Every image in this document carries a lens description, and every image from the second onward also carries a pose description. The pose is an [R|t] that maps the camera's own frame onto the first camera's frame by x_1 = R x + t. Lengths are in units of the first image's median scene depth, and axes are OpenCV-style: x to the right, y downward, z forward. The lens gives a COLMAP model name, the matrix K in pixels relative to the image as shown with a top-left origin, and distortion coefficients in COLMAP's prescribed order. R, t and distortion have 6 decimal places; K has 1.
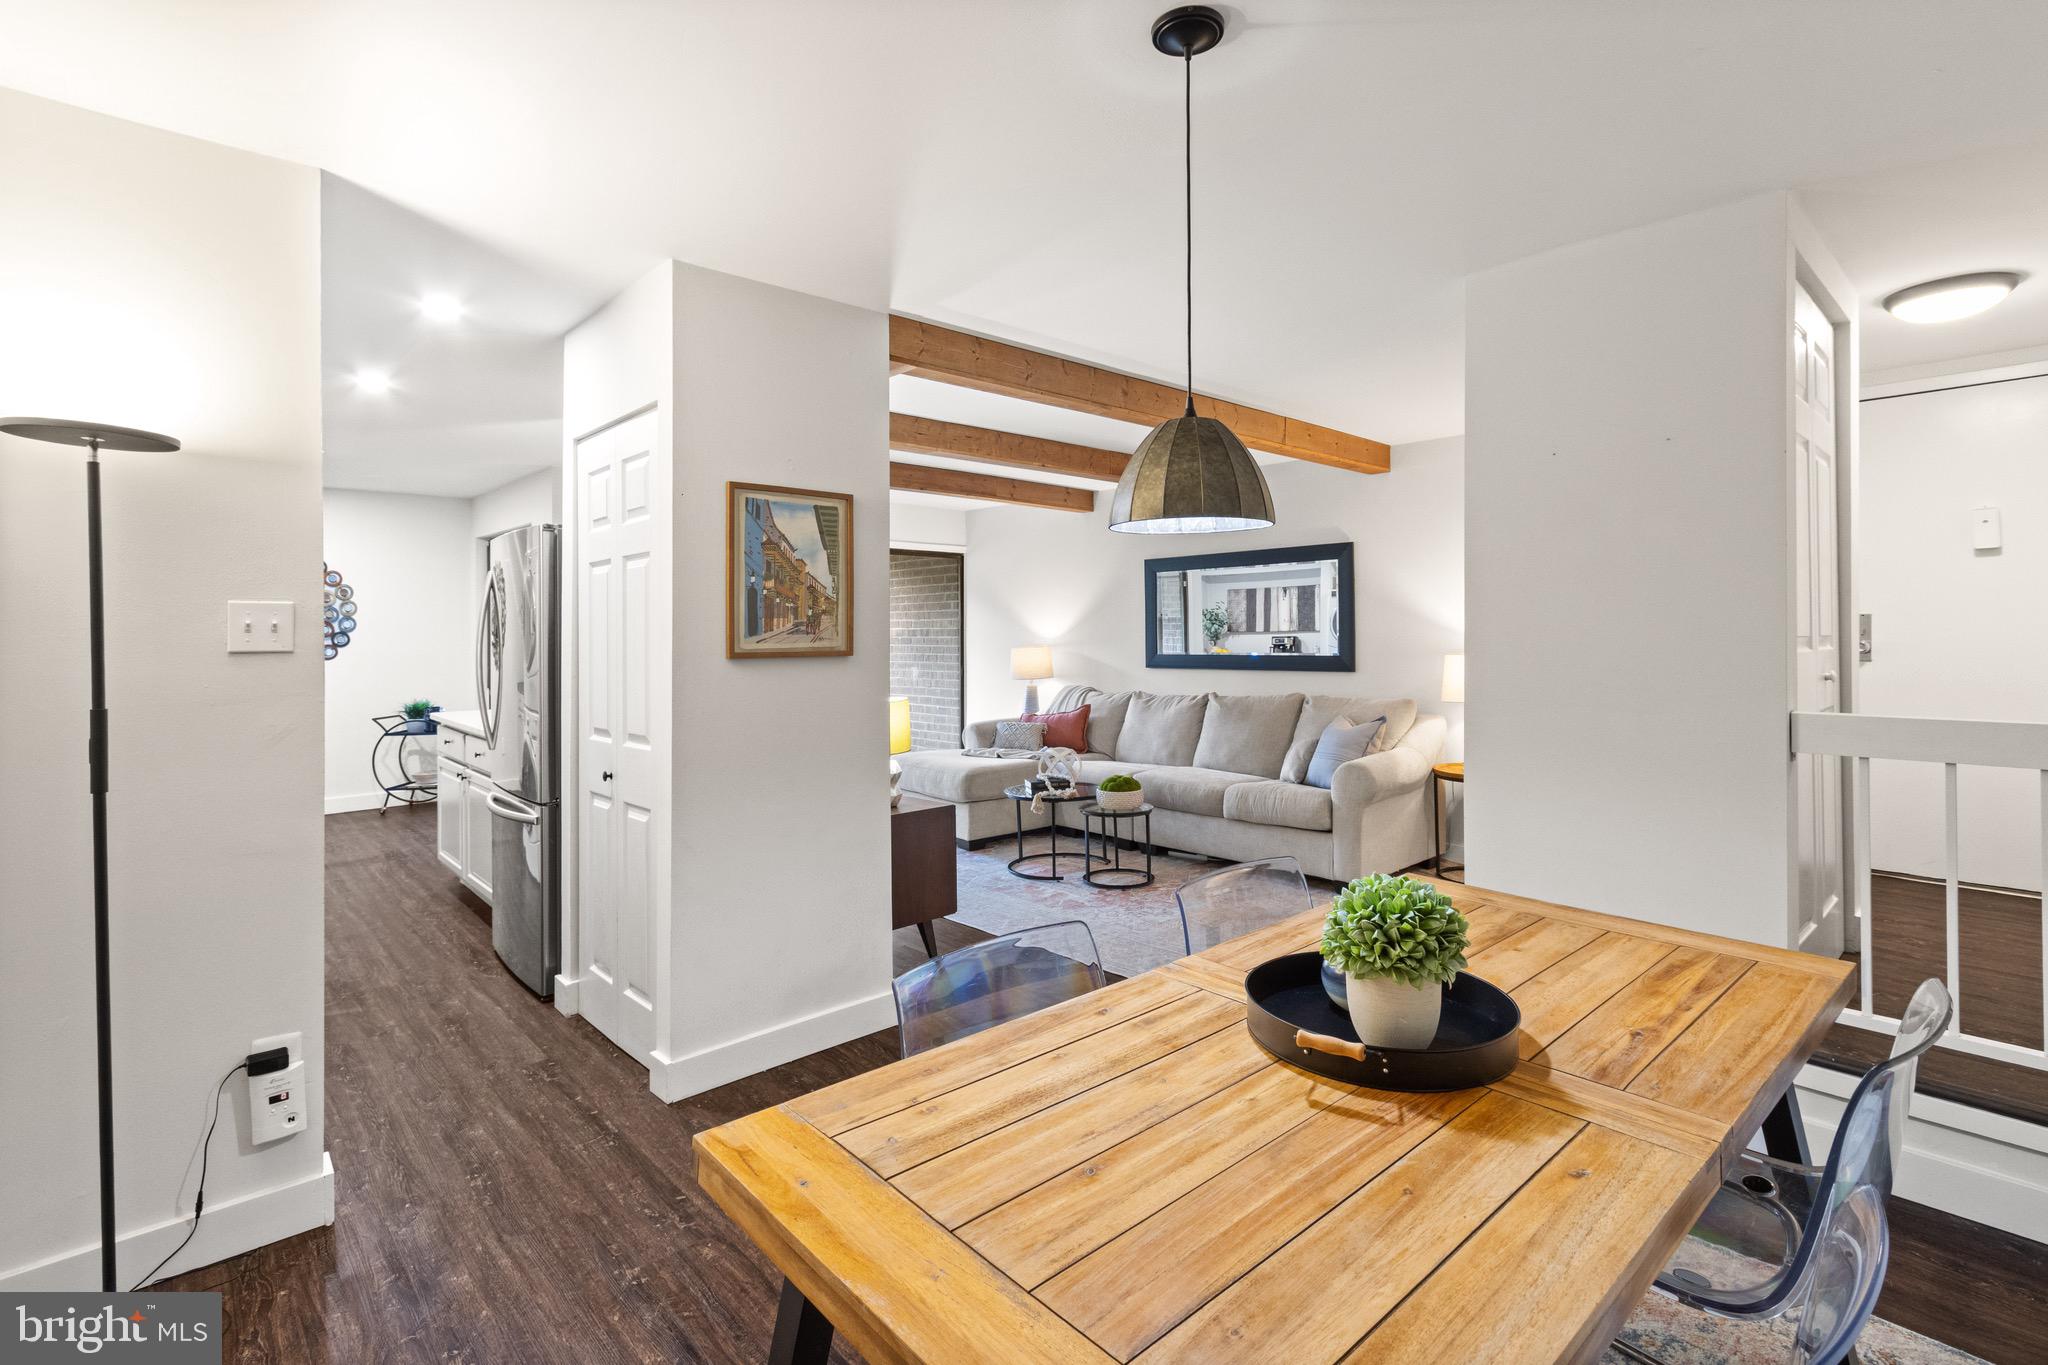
lens RADIAL K [[941.7, 0, 1024.6], [0, 941.7, 622.7], [0, 0, 1]] dist [0.000162, 0.000437]
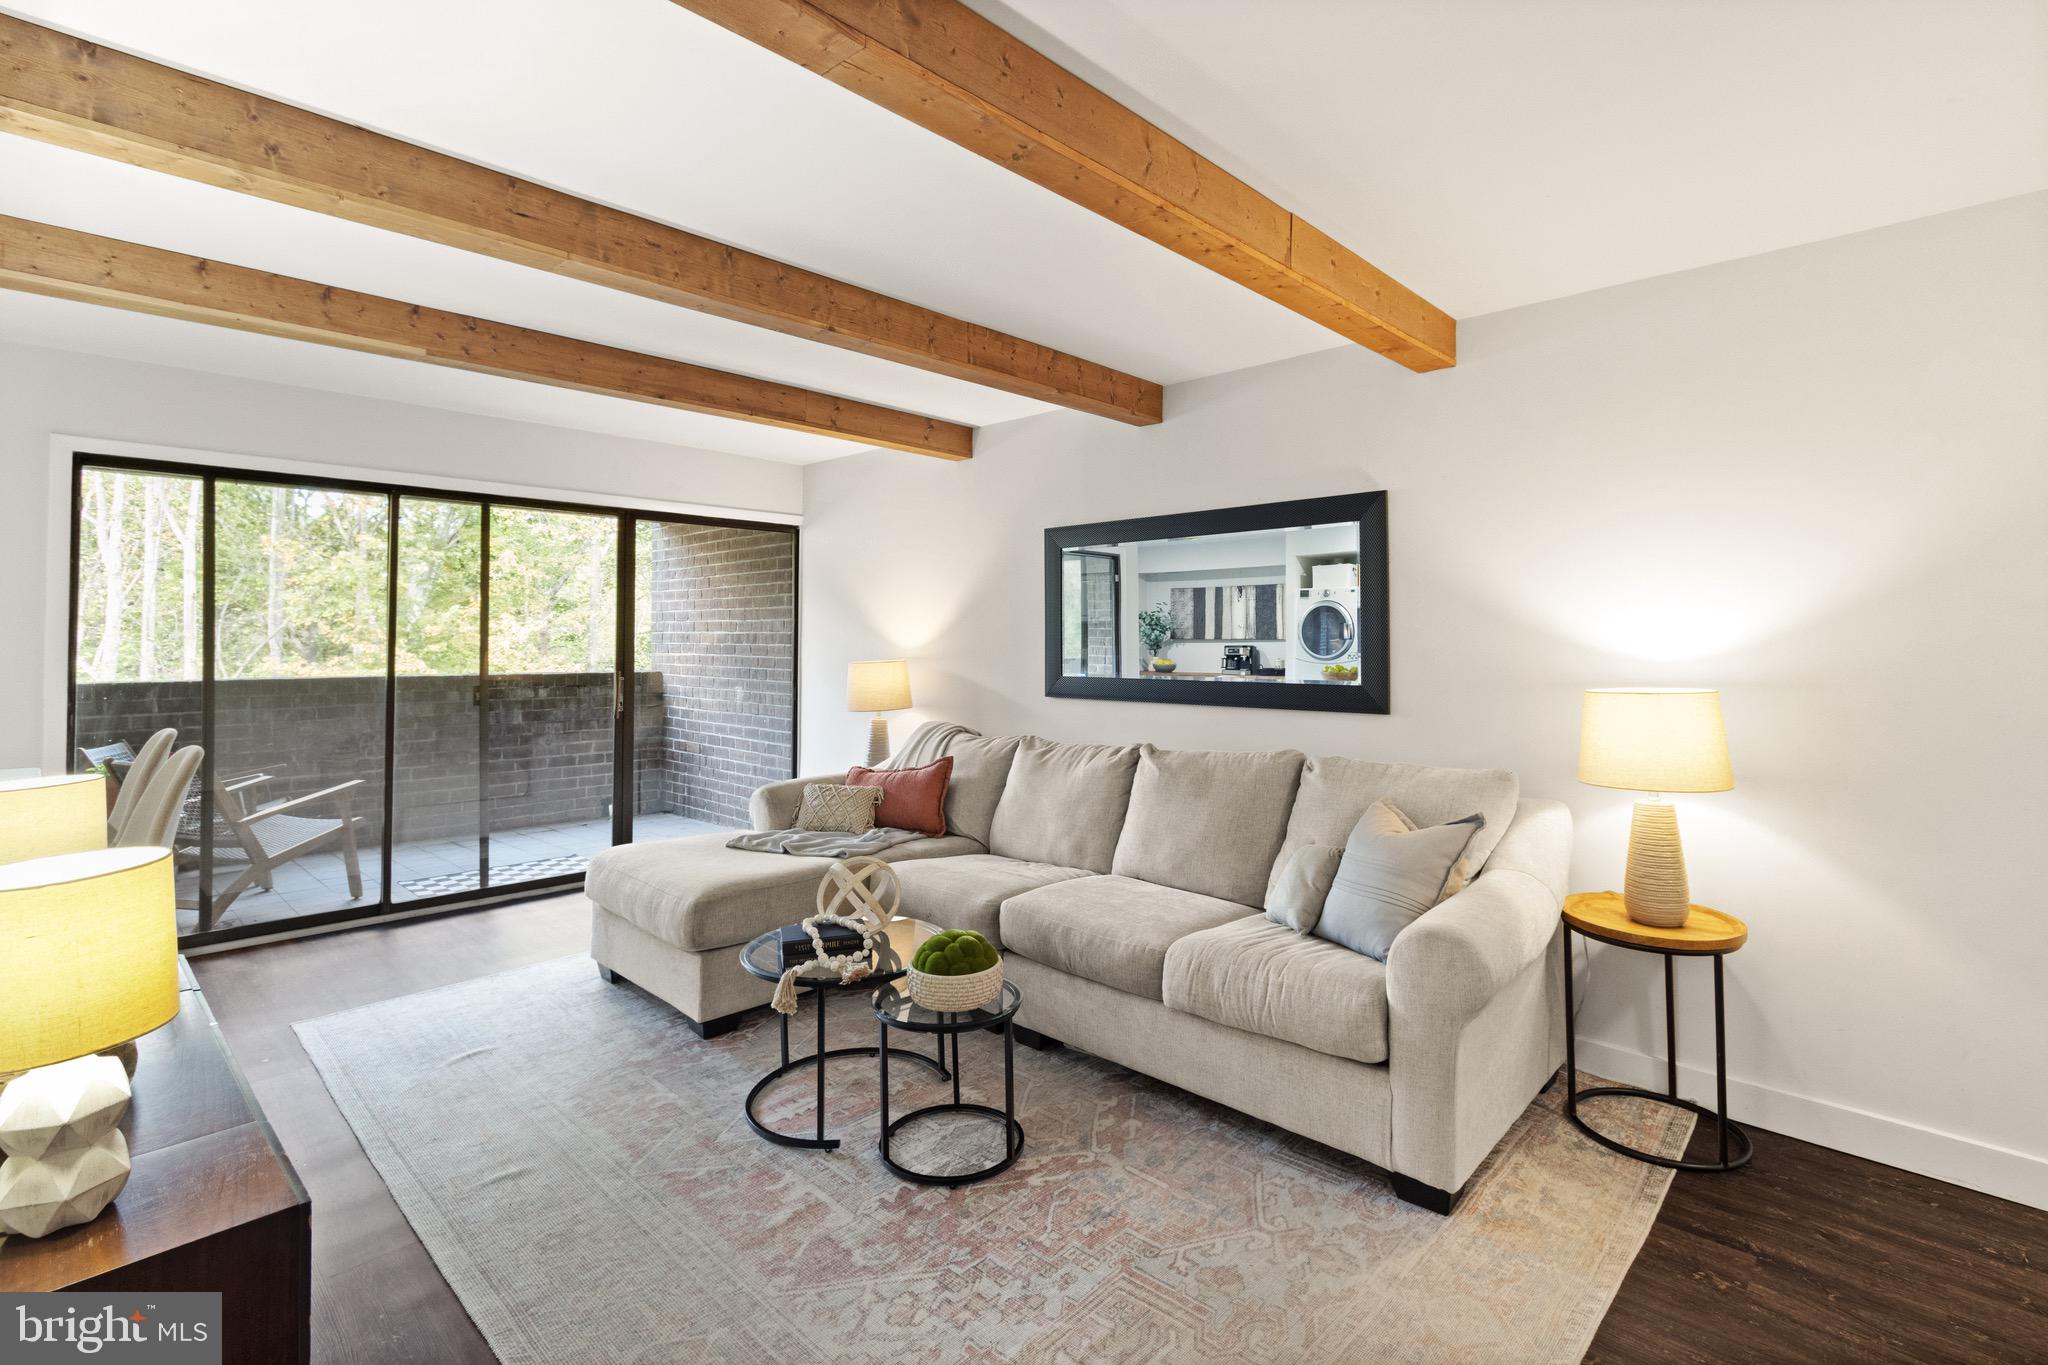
lens RADIAL K [[939.6, 0, 1012.1], [0, 939.6, 610.7], [0, 0, 1]] dist [0.001182, 0.000080]
pose [[0.998921, 0.009310, 0.045502, 0.080912], [-0.008509, 0.999806, -0.017764, 0.000785], [-0.045659, 0.017358, 0.998806, 0.380527]]
